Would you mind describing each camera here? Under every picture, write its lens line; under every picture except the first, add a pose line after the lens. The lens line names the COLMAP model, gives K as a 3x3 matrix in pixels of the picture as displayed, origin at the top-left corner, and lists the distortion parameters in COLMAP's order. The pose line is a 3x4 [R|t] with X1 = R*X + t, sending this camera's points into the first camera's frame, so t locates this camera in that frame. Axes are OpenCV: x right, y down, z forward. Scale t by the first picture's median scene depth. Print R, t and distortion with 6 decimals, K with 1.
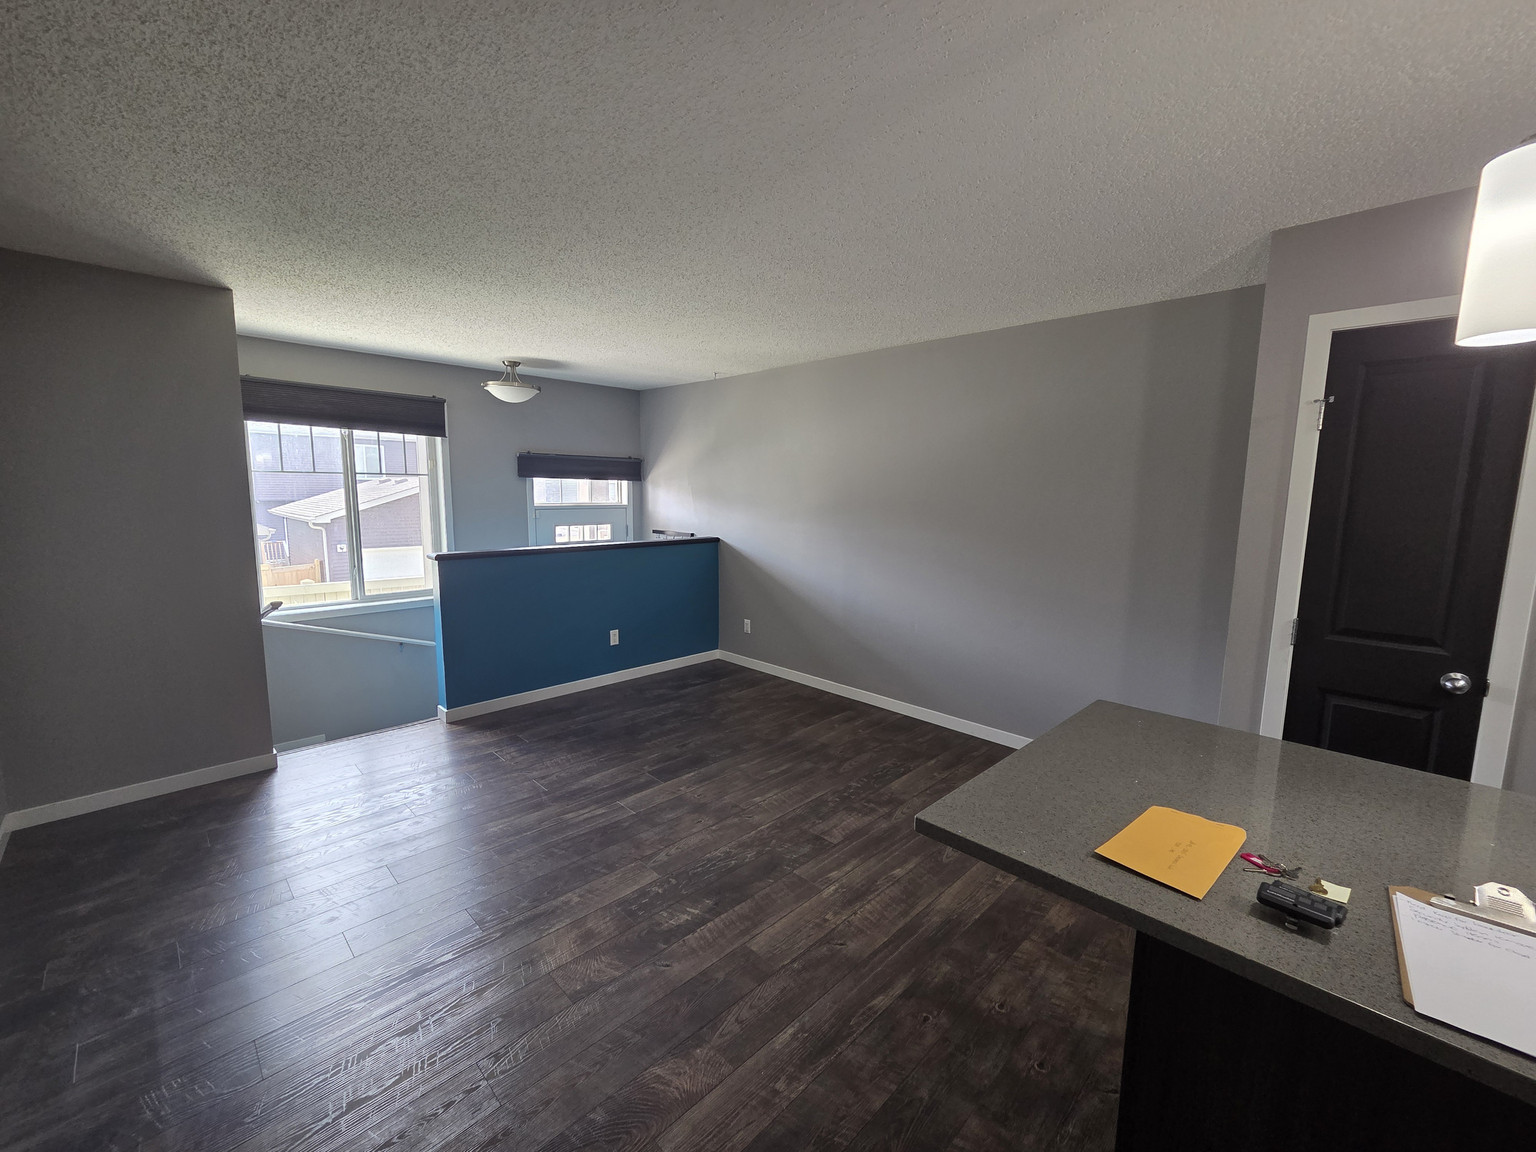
lens RADIAL K [[632.2, 0, 768.0], [0, 632.2, 576.0], [0, 0, 1]] dist [0.003234, -0.000119]
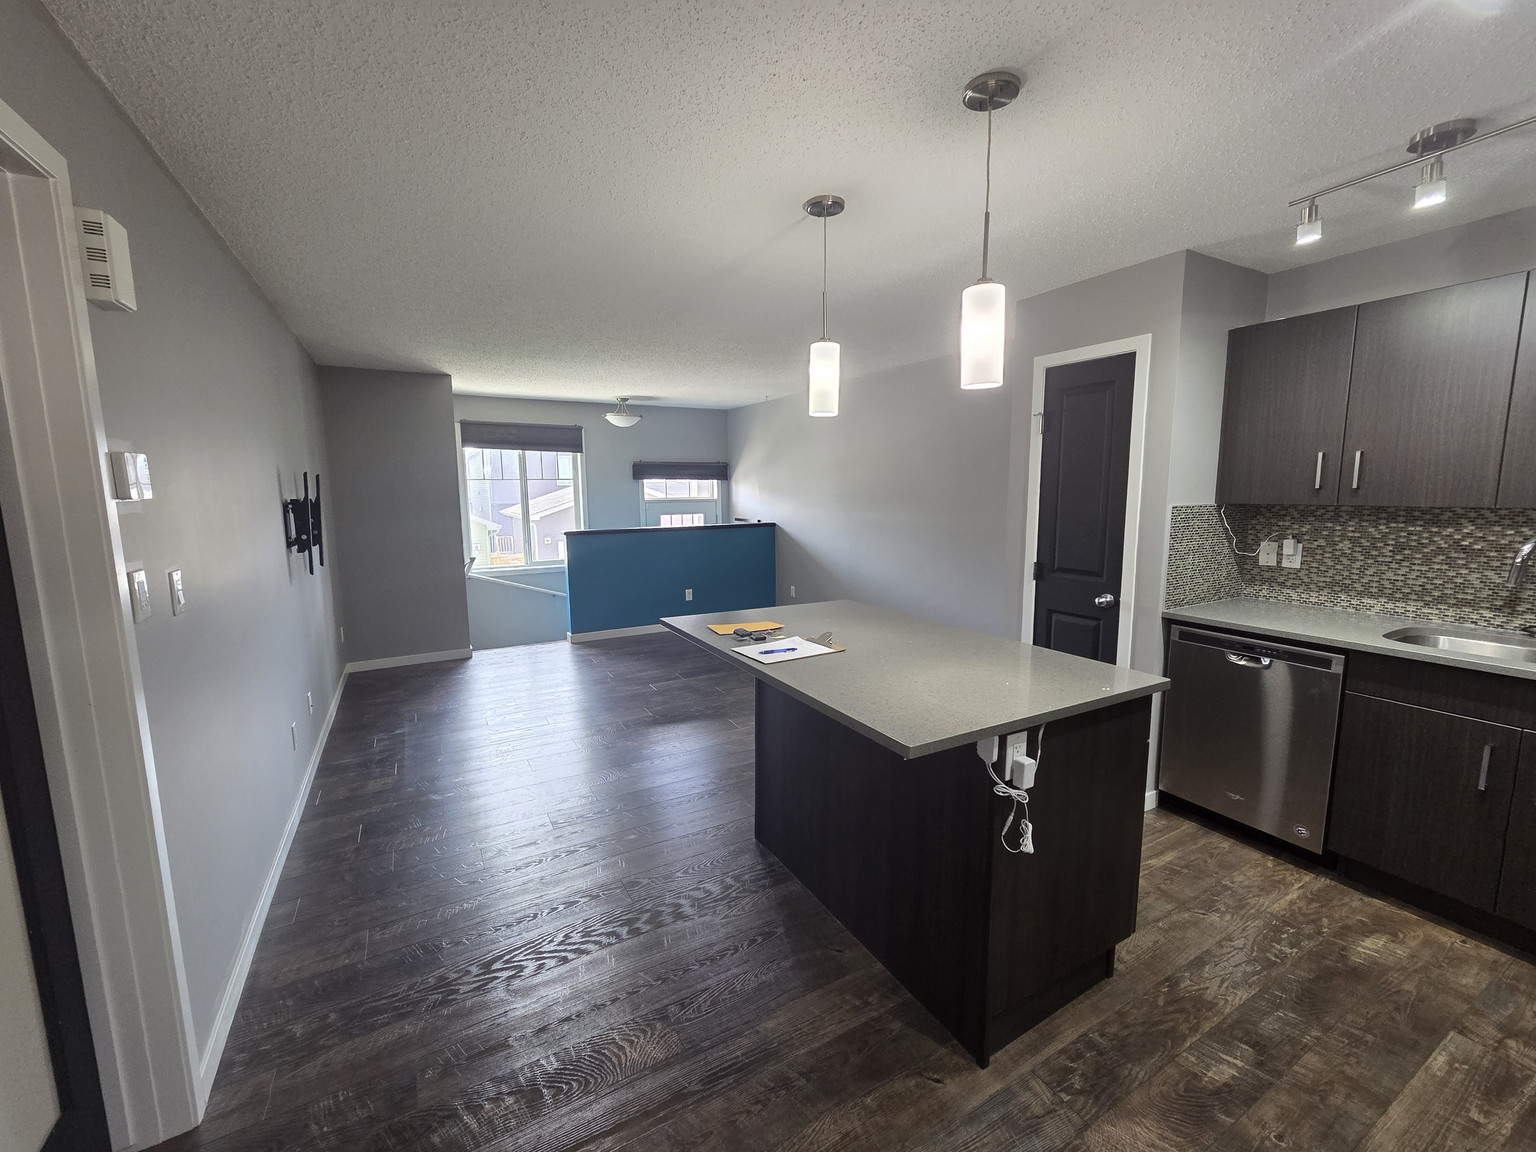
lens RADIAL K [[633.5, 0, 768.0], [0, 633.5, 576.0], [0, 0, 1]] dist [0.020484, 0.000026]
pose [[0.961301, 0.016523, -0.275004, 0.436838], [-0.015792, 0.999863, 0.004870, 0.069130], [0.275047, -0.000338, 0.961431, -0.402697]]
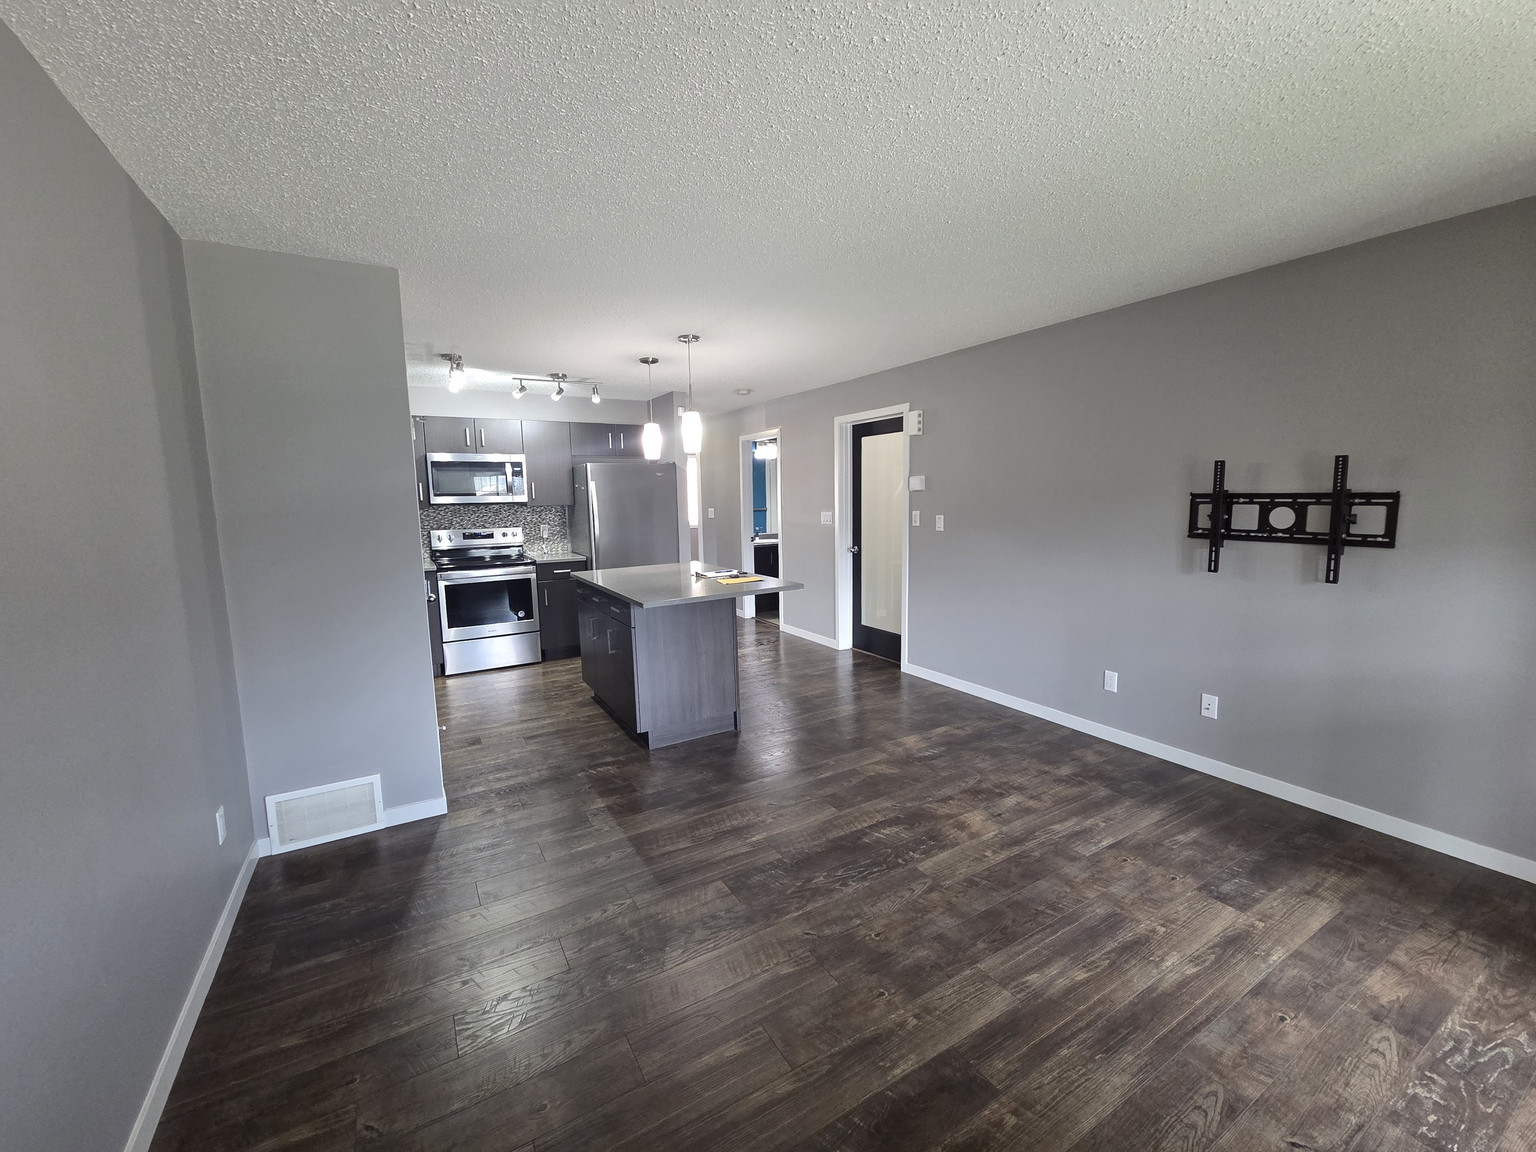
lens RADIAL K [[632.2, 0, 768.0], [0, 632.2, 576.0], [0, 0, 1]] dist [0.003234, -0.000119]
pose [[-0.968175, -0.028146, 0.248687, -0.135625], [0.040022, 0.963458, 0.264854, -0.180886], [-0.247054, 0.266378, -0.931669, 1.395185]]
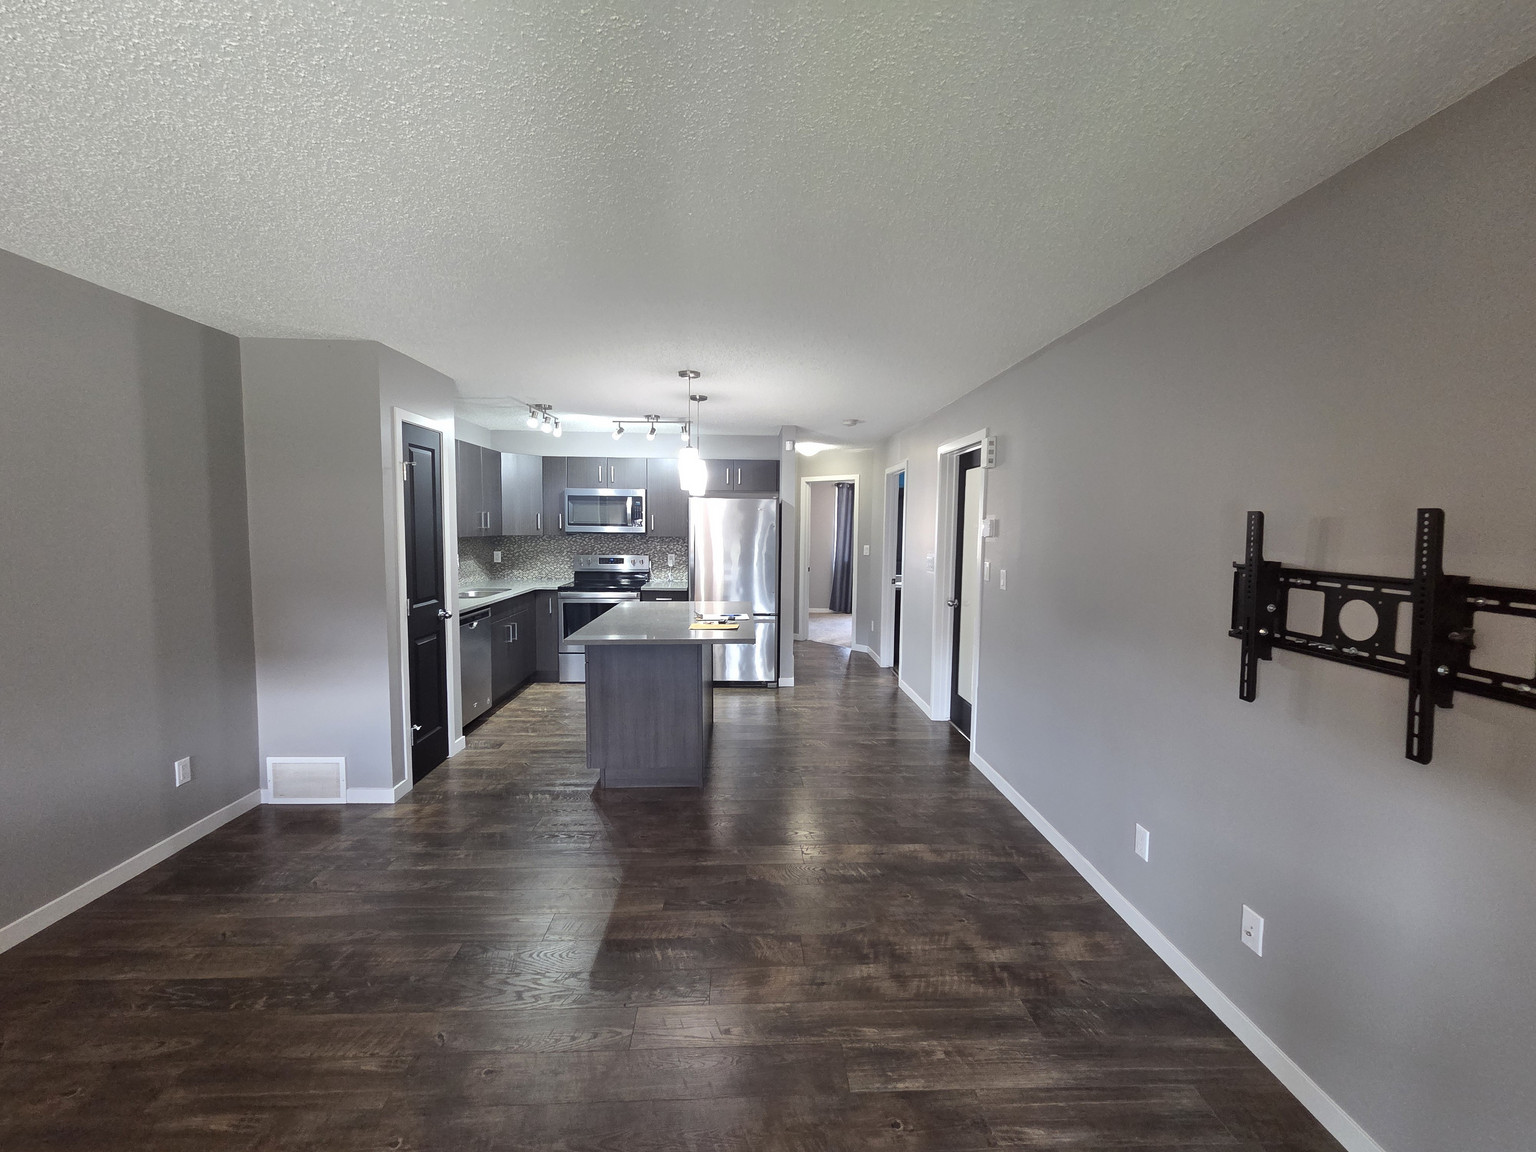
lens RADIAL K [[632.2, 0, 768.0], [0, 632.2, 576.0], [0, 0, 1]] dist [0.003234, -0.000119]
pose [[-0.732190, -0.078138, 0.676603, -0.592636], [0.072885, 0.978704, 0.191900, -0.152717], [-0.677189, 0.189822, -0.710902, 1.012315]]
